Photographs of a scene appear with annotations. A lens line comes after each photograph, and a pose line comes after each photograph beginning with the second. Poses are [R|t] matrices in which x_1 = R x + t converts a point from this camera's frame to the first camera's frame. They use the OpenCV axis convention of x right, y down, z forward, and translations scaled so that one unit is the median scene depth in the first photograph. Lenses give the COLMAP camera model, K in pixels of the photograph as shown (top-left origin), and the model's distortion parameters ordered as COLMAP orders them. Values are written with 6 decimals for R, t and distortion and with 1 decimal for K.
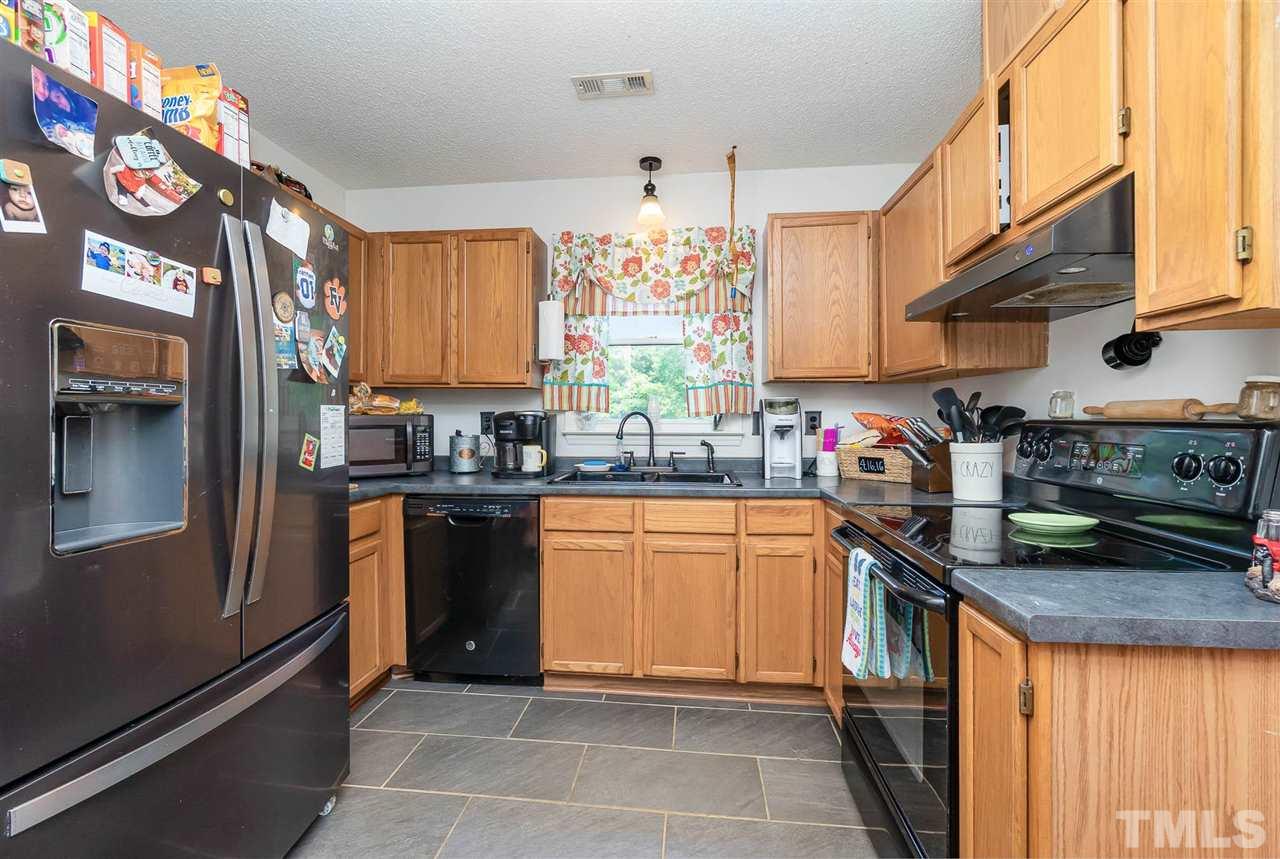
lens RADIAL K [[542.1, 0, 636.8], [0, 542.1, 421.1], [0, 0, 1]] dist [-0.002426, -0.000143]
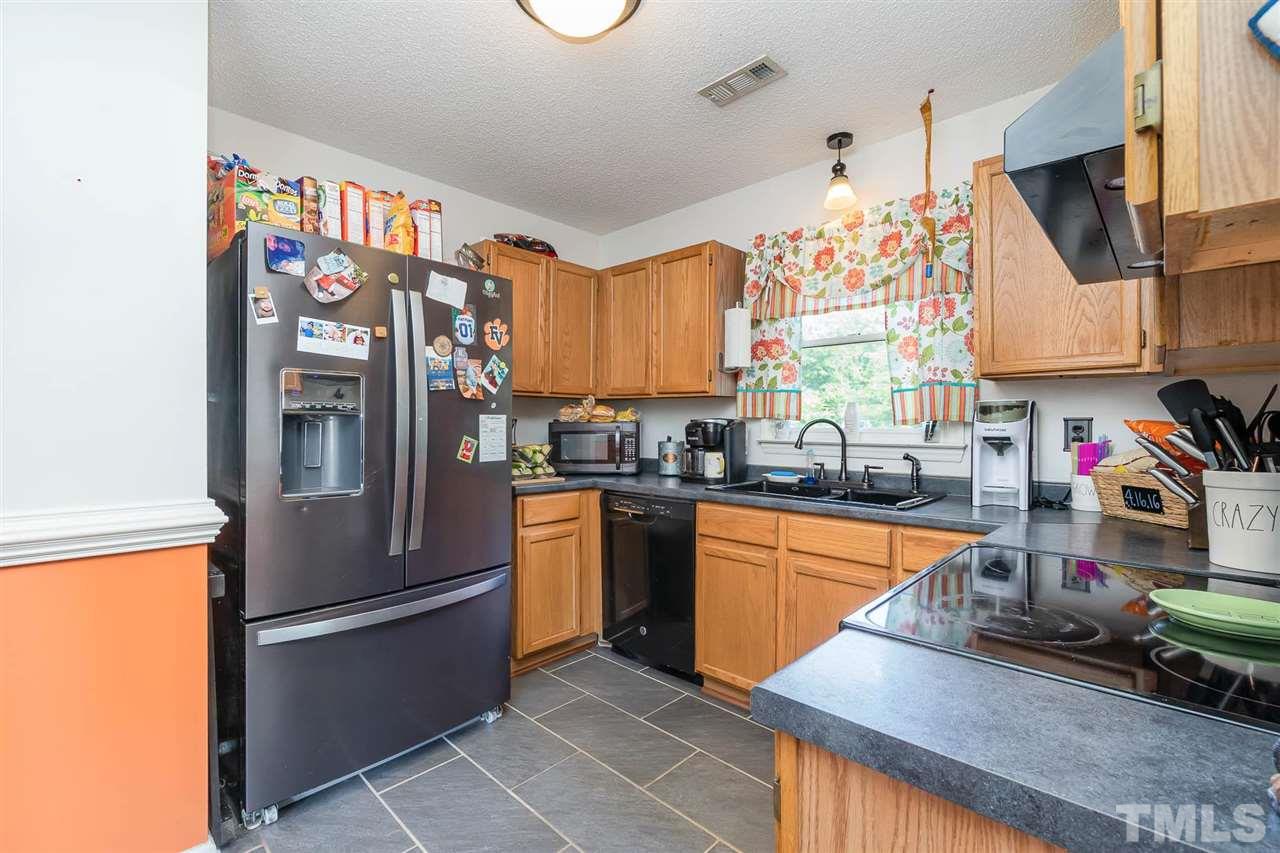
lens RADIAL K [[552.0, 0, 640.0], [0, 552.0, 426.5], [0, 0, 1]] dist [-0.001791, -0.000127]
pose [[0.795827, 0.006444, -0.605490, 0.323964], [-0.008738, 0.999961, -0.000843, -0.001573], [0.605462, 0.005962, 0.795852, 0.084658]]
